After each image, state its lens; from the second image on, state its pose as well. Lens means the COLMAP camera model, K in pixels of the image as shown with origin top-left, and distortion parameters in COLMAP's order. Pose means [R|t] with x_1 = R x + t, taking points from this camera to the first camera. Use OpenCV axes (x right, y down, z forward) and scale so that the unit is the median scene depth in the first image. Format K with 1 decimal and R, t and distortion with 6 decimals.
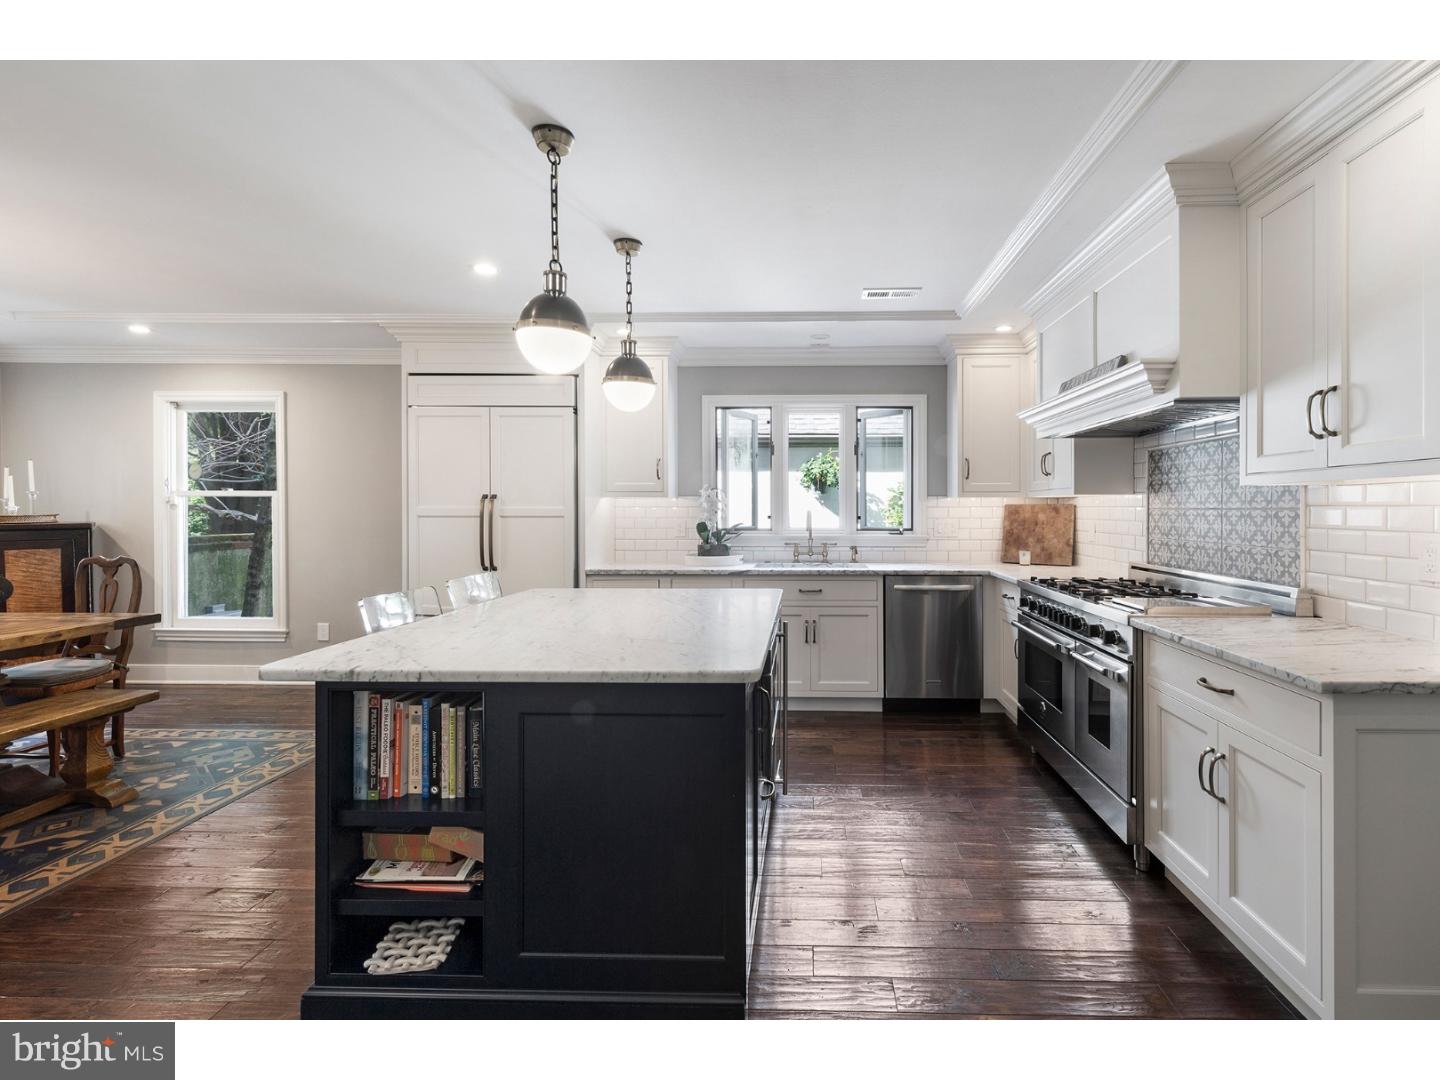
lens RADIAL K [[670.5, 0, 720.0], [0, 670.5, 540.0], [0, 0, 1]] dist [0.000655, 0.000129]
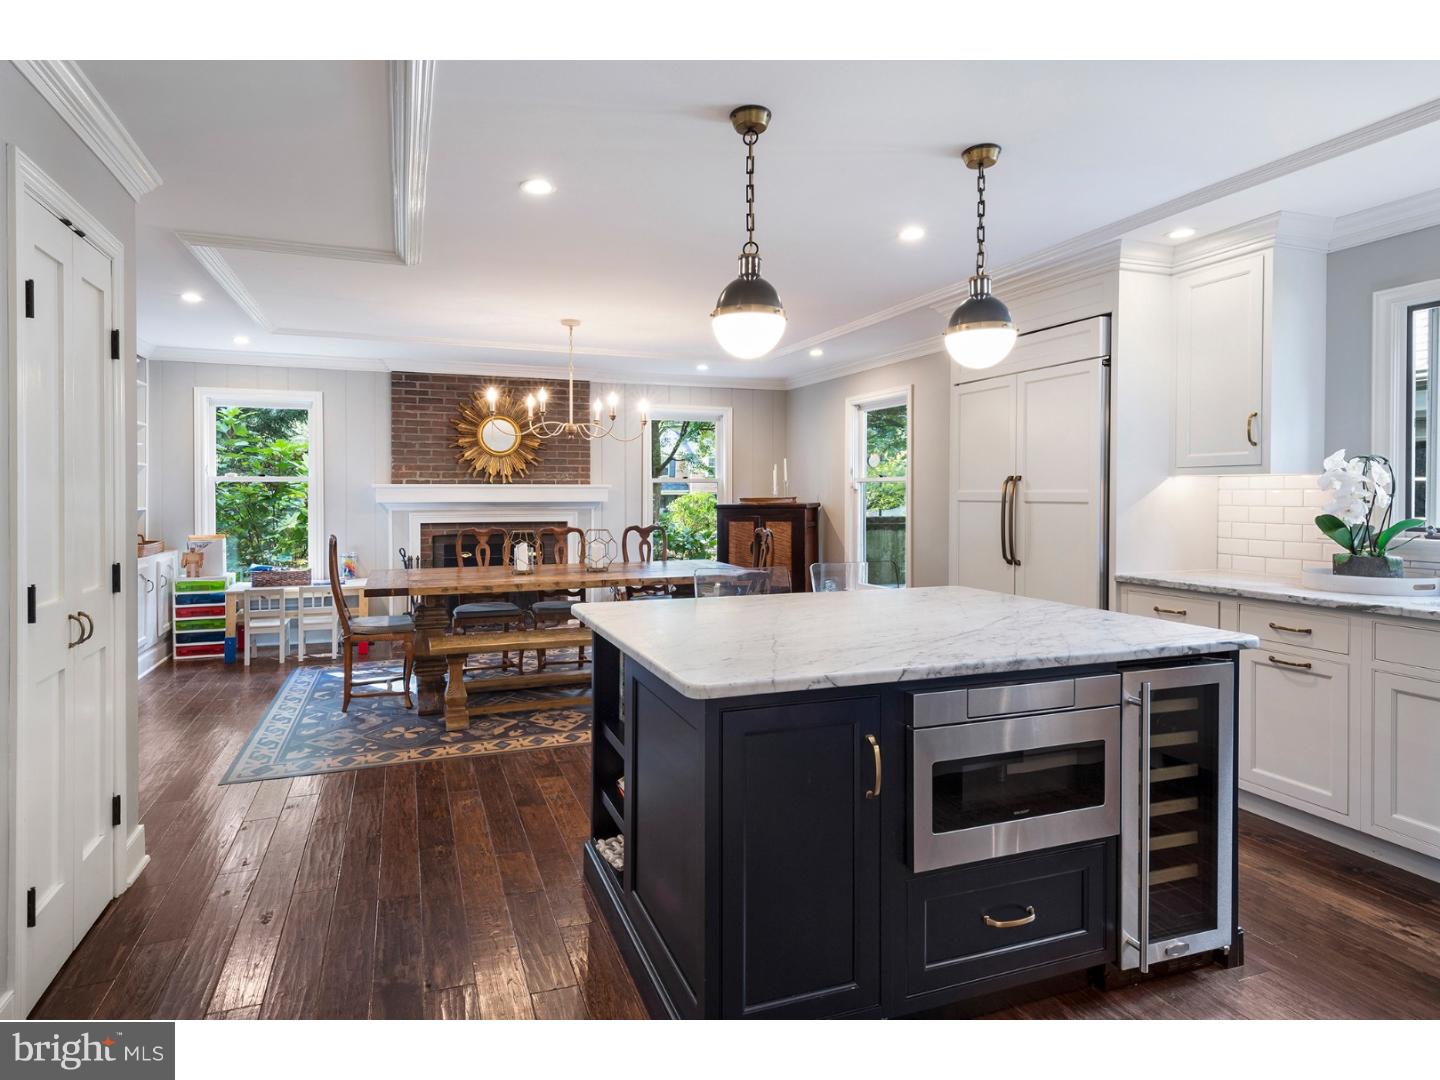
lens RADIAL K [[765.1, 0, 720.0], [0, 765.1, 540.0], [0, 0, 1]] dist [0.000317, -0.000556]
pose [[0.373964, 0.056520, -0.925719, 0.418897], [-0.043770, 0.998105, 0.043258, -0.011807], [0.926410, 0.024342, 0.375729, 0.276785]]
